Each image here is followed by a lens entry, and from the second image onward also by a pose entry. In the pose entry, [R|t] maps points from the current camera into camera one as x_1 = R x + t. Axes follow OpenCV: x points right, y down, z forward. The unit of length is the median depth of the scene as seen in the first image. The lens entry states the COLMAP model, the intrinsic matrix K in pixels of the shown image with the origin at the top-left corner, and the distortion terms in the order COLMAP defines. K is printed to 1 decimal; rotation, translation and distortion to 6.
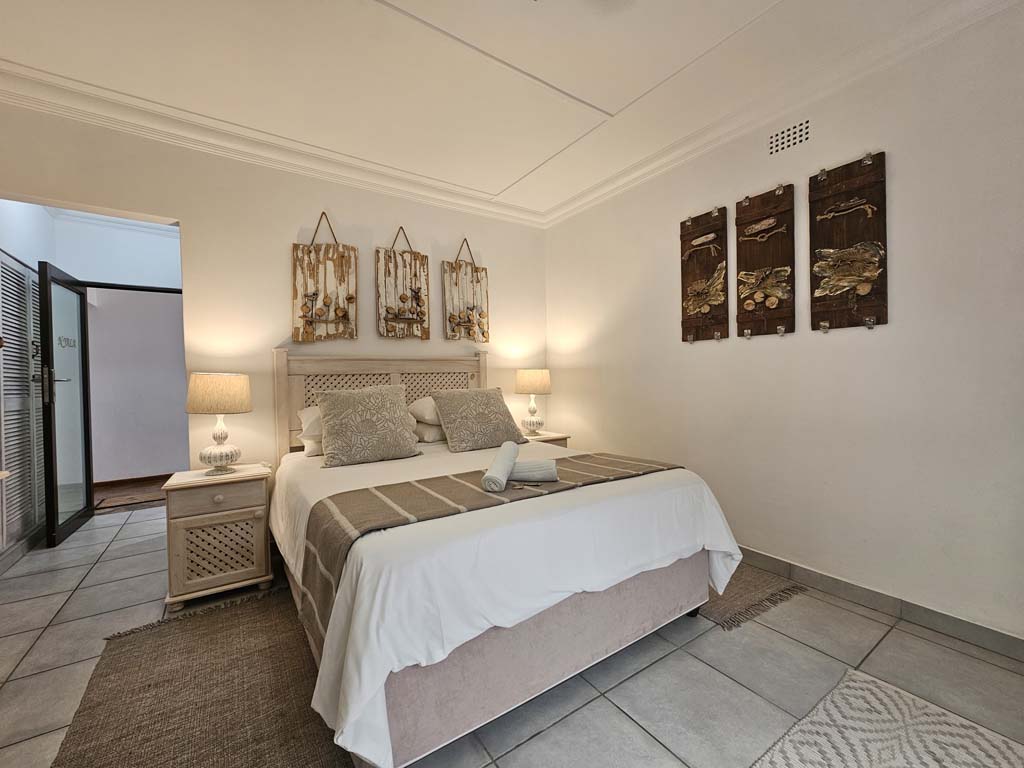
lens RADIAL K [[418.5, 0, 503.8], [0, 418.5, 381.8], [0, 0, 1]] dist [-0.007175, 0.002031]
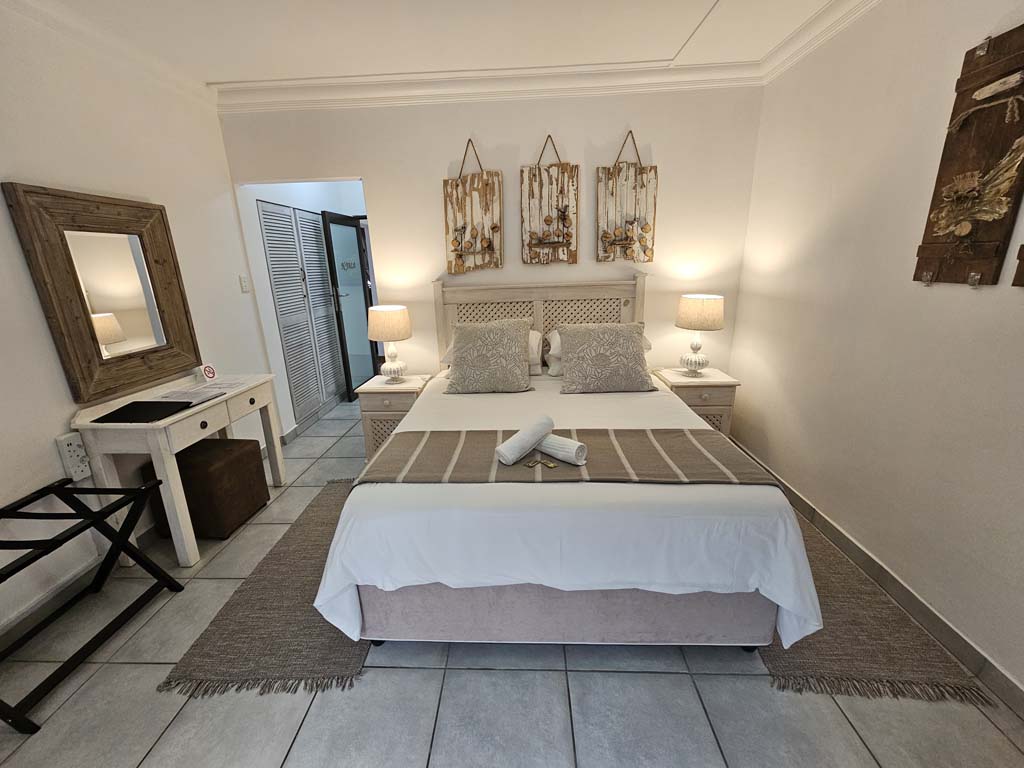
lens RADIAL K [[418.5, 0, 503.7], [0, 418.5, 382.2], [0, 0, 1]] dist [-0.007175, 0.002031]
pose [[0.806861, 0.157609, -0.569328, 0.326994], [0.012202, 0.959100, 0.282804, -0.138714], [0.590615, -0.235130, 0.771937, 0.144289]]
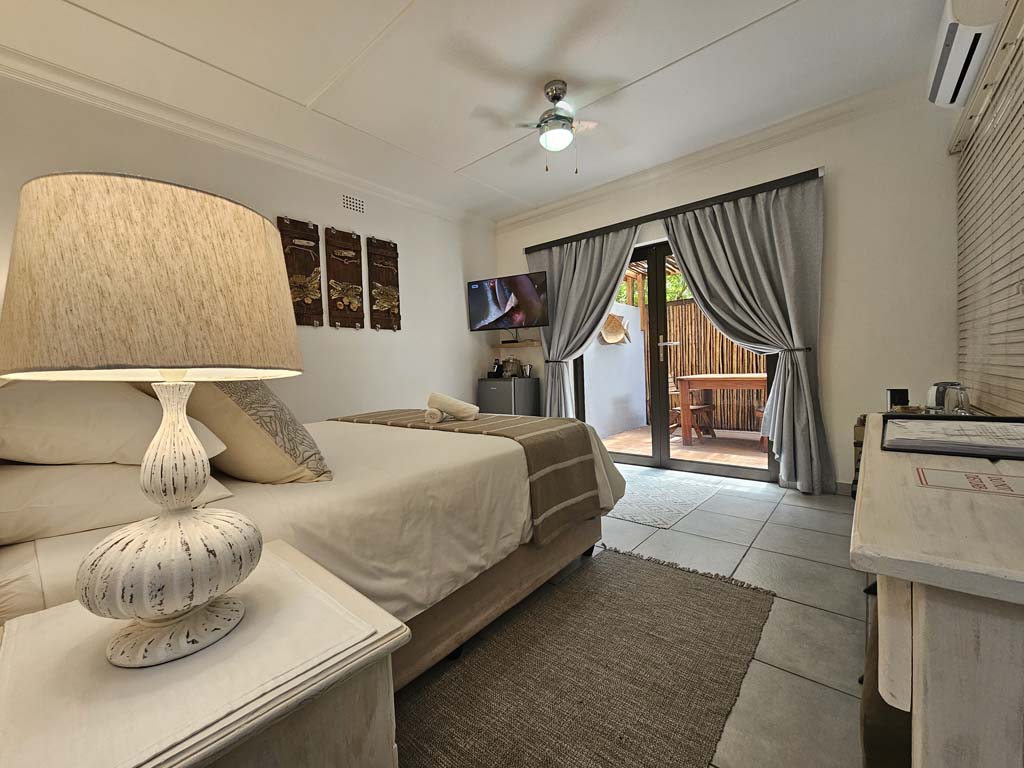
lens RADIAL K [[418.5, 0, 512.8], [0, 418.5, 381.9], [0, 0, 1]] dist [-0.007175, 0.002031]
pose [[-0.285397, -0.023895, 0.958112, -0.856392], [0.041571, 0.998440, 0.037283, 0.043174], [-0.957507, 0.050470, -0.283958, 0.769272]]
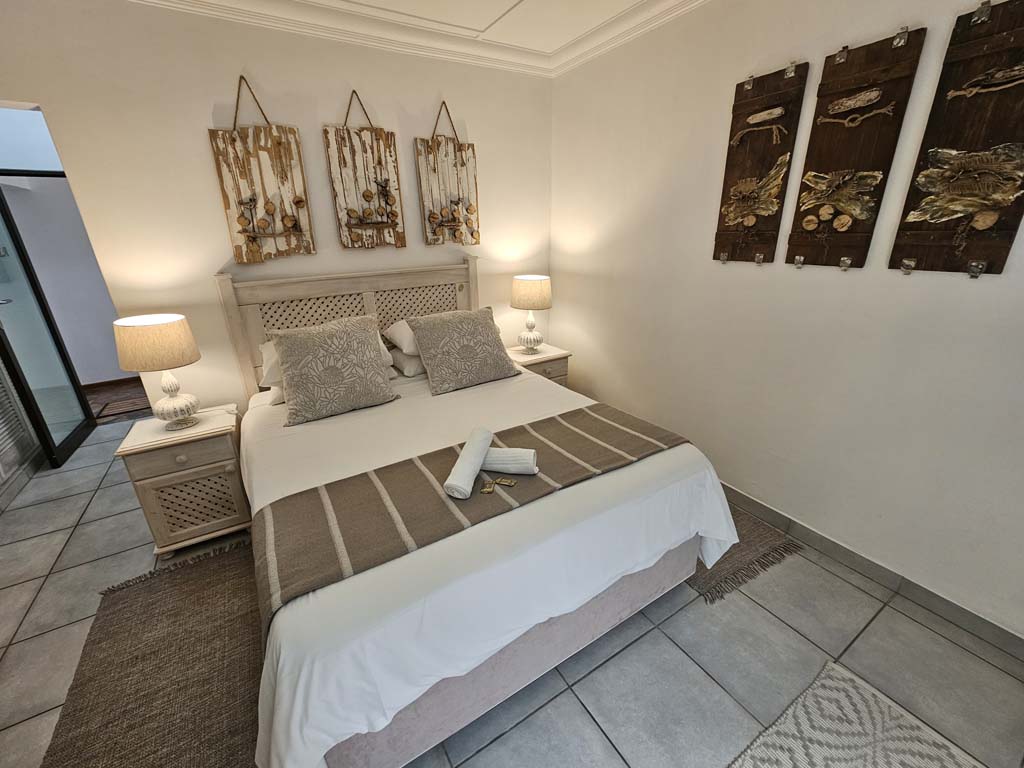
lens RADIAL K [[418.5, 0, 504.3], [0, 418.5, 382.7], [0, 0, 1]] dist [-0.007175, 0.002031]
pose [[0.999265, 0.003600, -0.038160, 0.063005], [0.009430, 0.941892, 0.335784, -0.152821], [0.037151, -0.335897, 0.941166, 0.162829]]
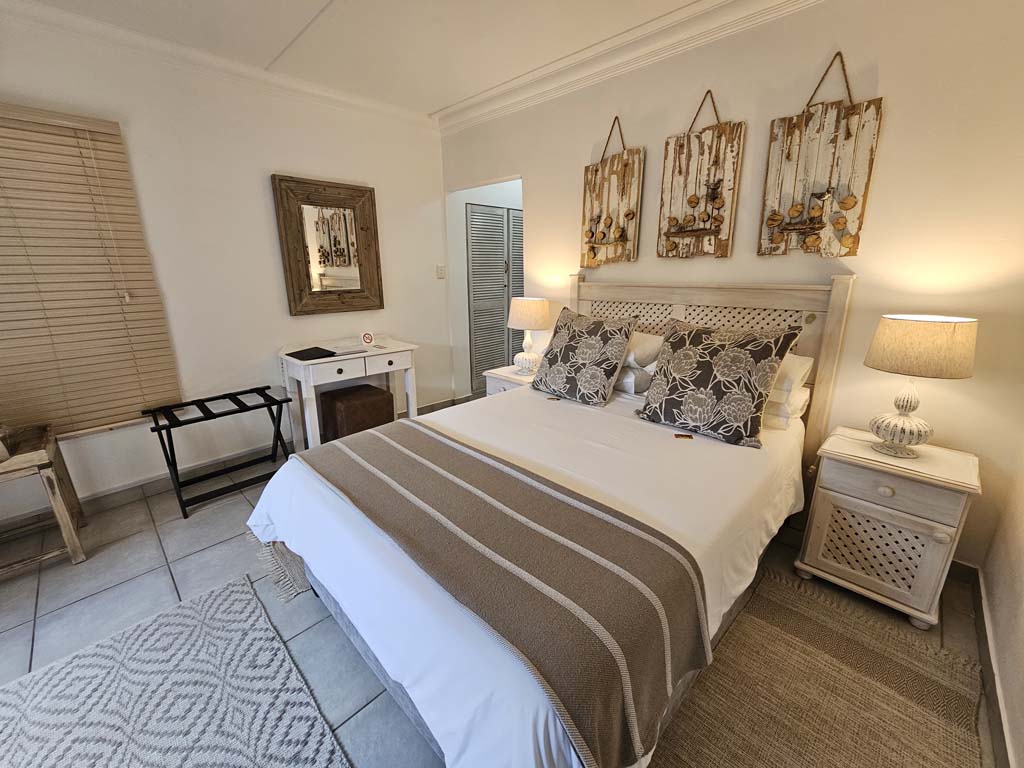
lens RADIAL K [[418.5, 0, 509.9], [0, 418.5, 374.9], [0, 0, 1]] dist [-0.007175, 0.002031]
pose [[0.214100, 0.257261, -0.942326, 0.547022], [-0.000577, 0.964729, 0.263246, -0.116932], [0.976812, -0.055817, 0.206697, 0.611517]]
